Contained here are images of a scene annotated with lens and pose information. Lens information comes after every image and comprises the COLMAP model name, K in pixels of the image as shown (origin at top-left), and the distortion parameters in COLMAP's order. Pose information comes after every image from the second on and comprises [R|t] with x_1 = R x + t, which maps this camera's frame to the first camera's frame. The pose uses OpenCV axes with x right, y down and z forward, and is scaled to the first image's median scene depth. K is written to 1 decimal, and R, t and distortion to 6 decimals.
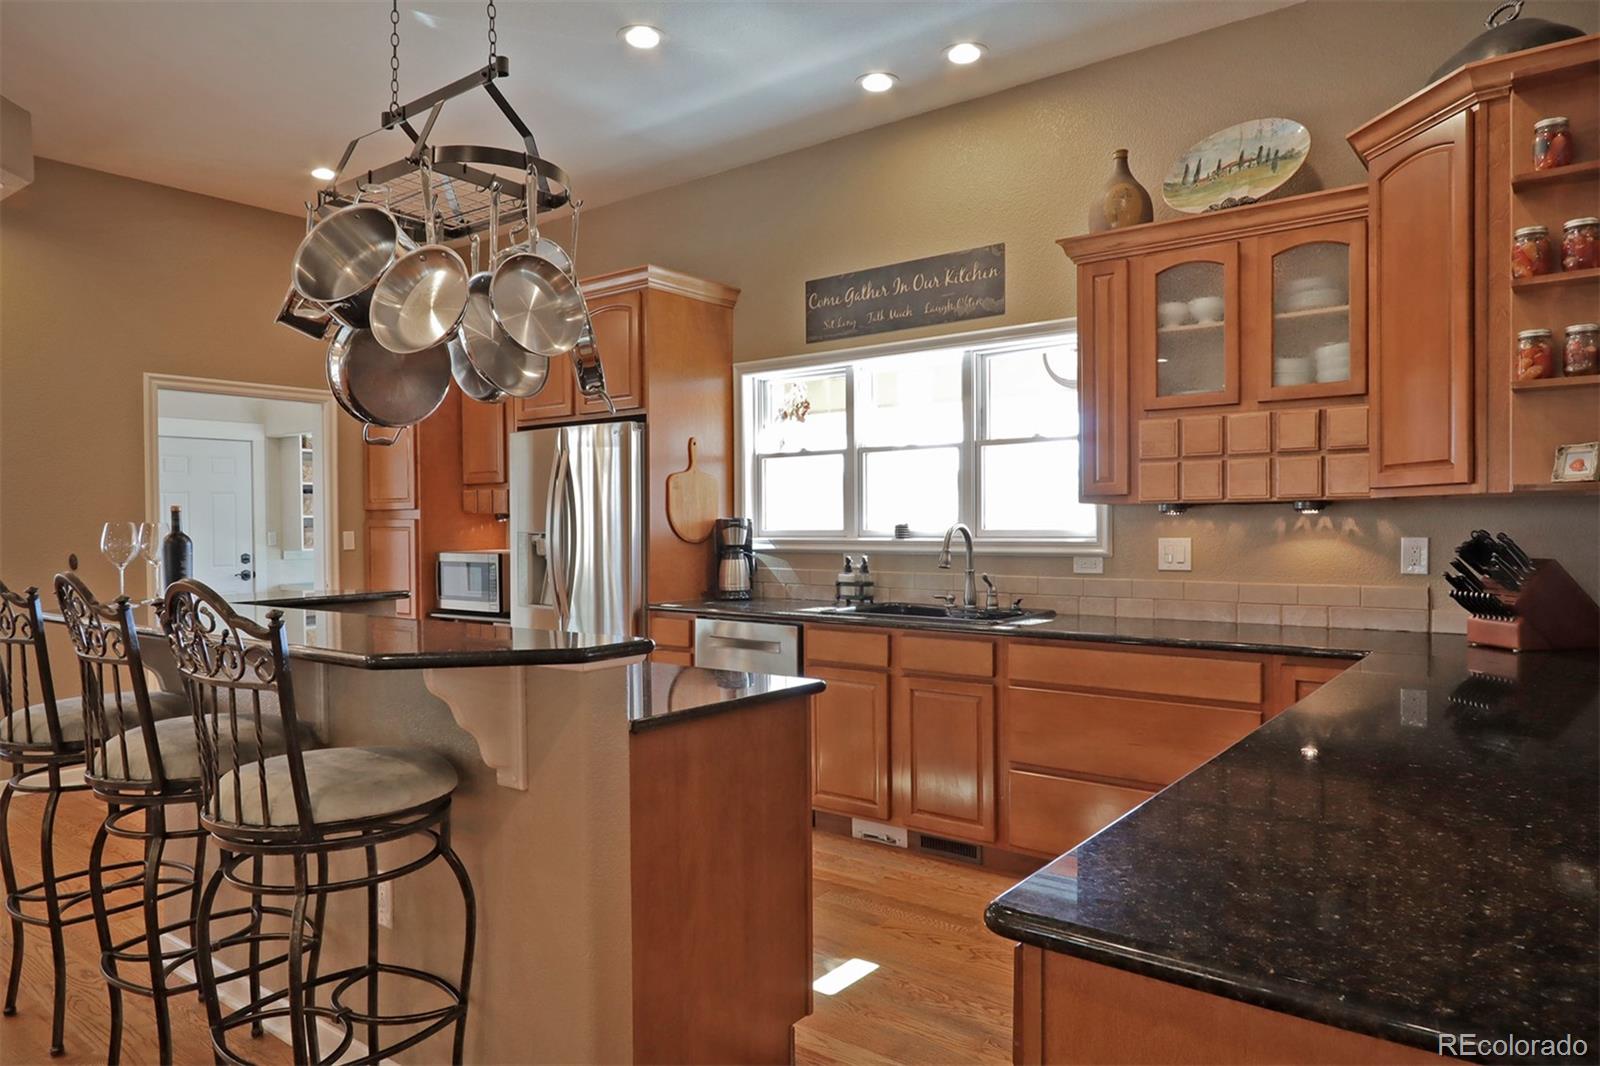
lens RADIAL K [[1010.3, 0, 802.9], [0, 1010.3, 536.1], [0, 0, 1]] dist [0.003819, -0.000316]
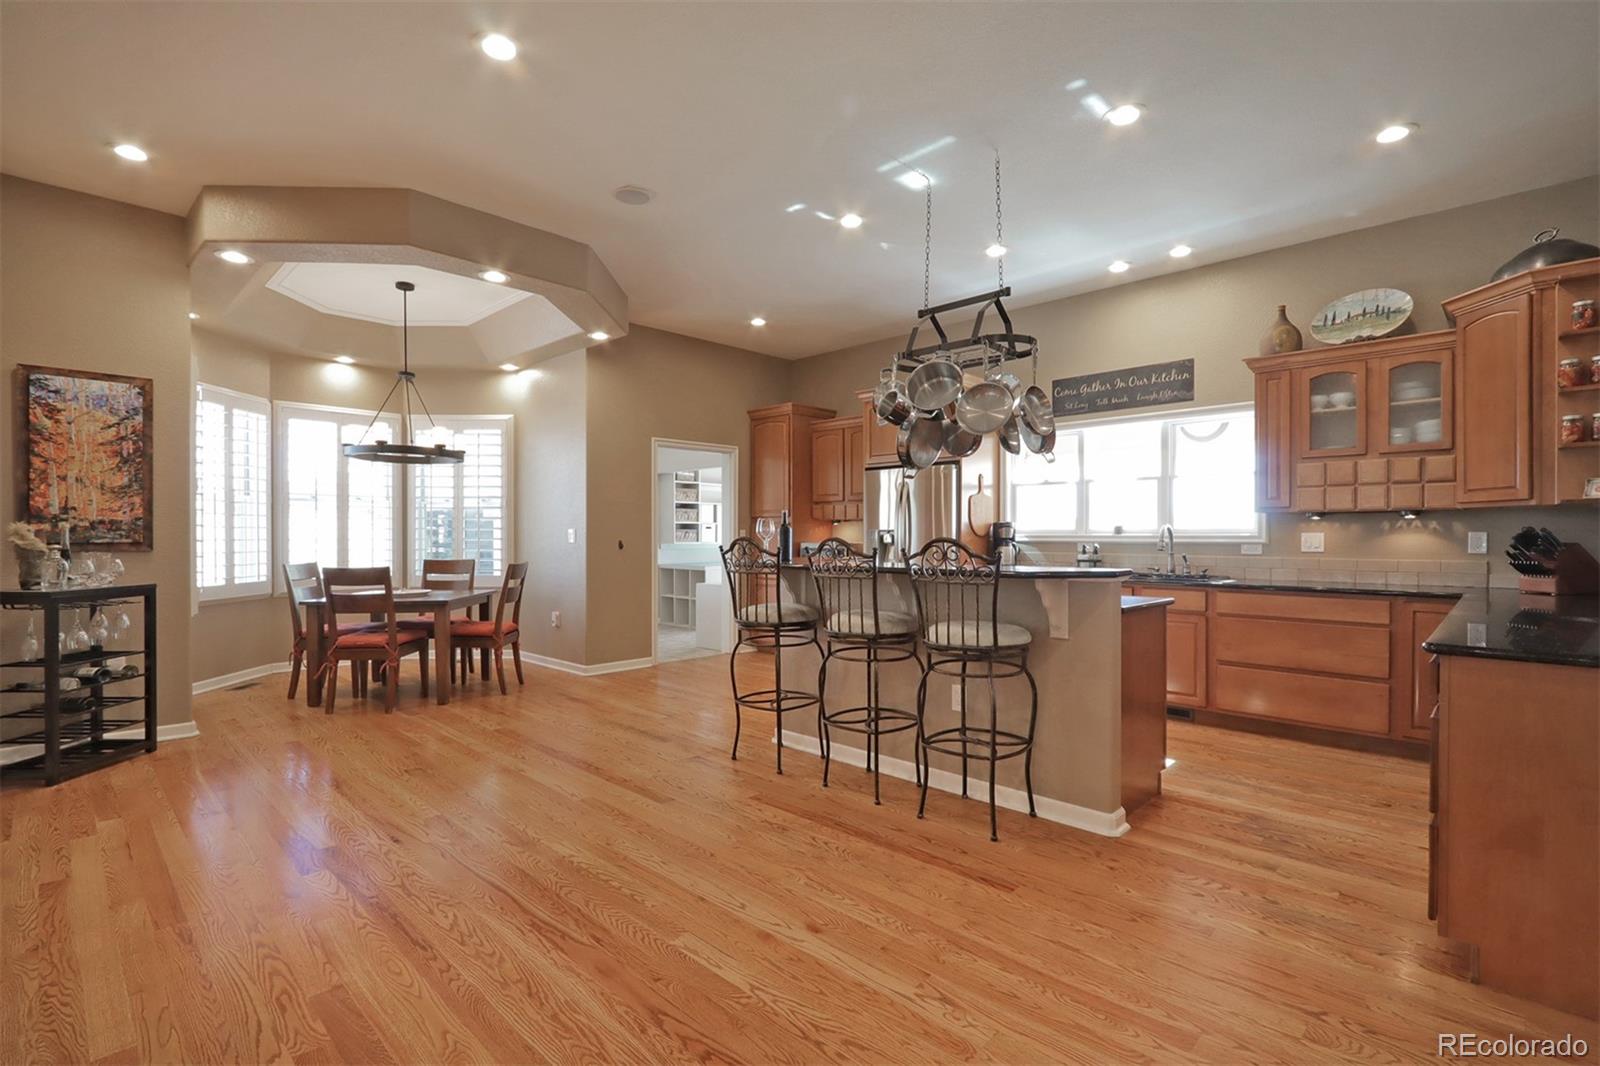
lens RADIAL K [[731.9, 0, 802.5], [0, 731.9, 536.9], [0, 0, 1]] dist [0.000360, -0.001677]
pose [[0.993041, 0.007704, -0.117514, -0.359530], [-0.008768, 0.999925, -0.008537, 0.028201], [0.117440, 0.009508, 0.993034, -0.337750]]
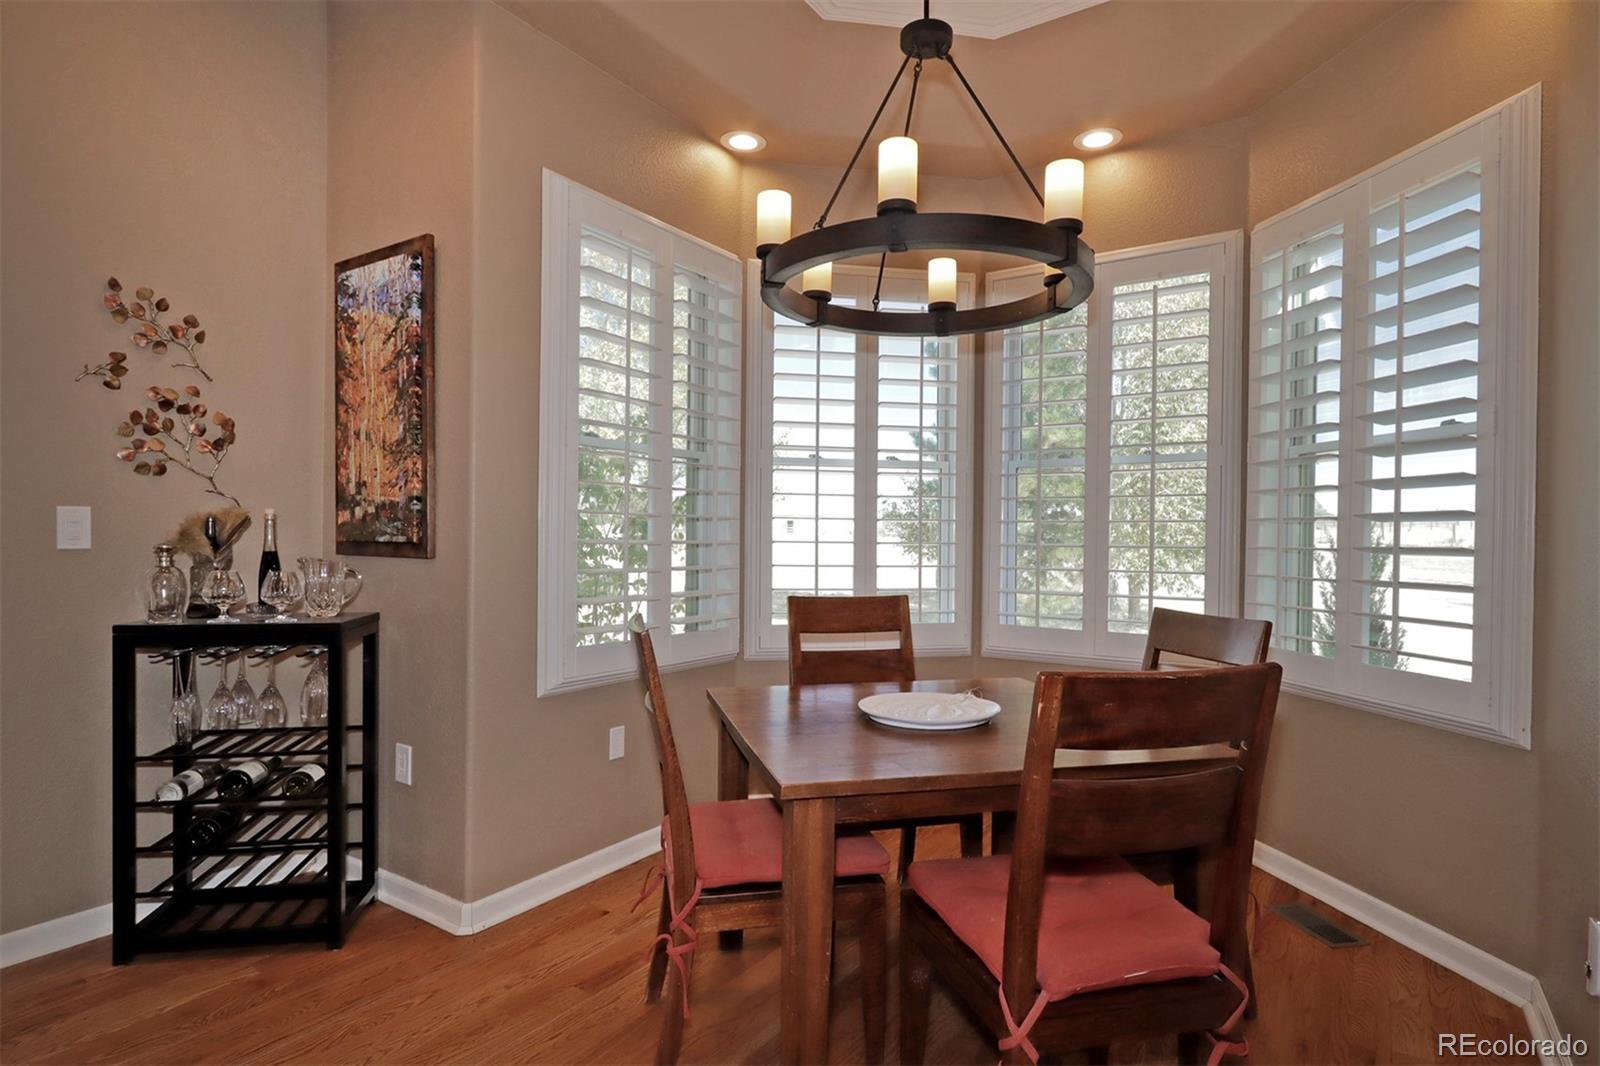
lens RADIAL K [[864.3, 0, 787.8], [0, 864.3, 537.1], [0, 0, 1]] dist [-0.001590, -0.000740]
pose [[0.050655, 0.012918, -0.998633, -0.787635], [-0.021191, 0.999705, 0.011857, 0.015811], [0.998491, 0.020561, 0.050913, 0.986959]]
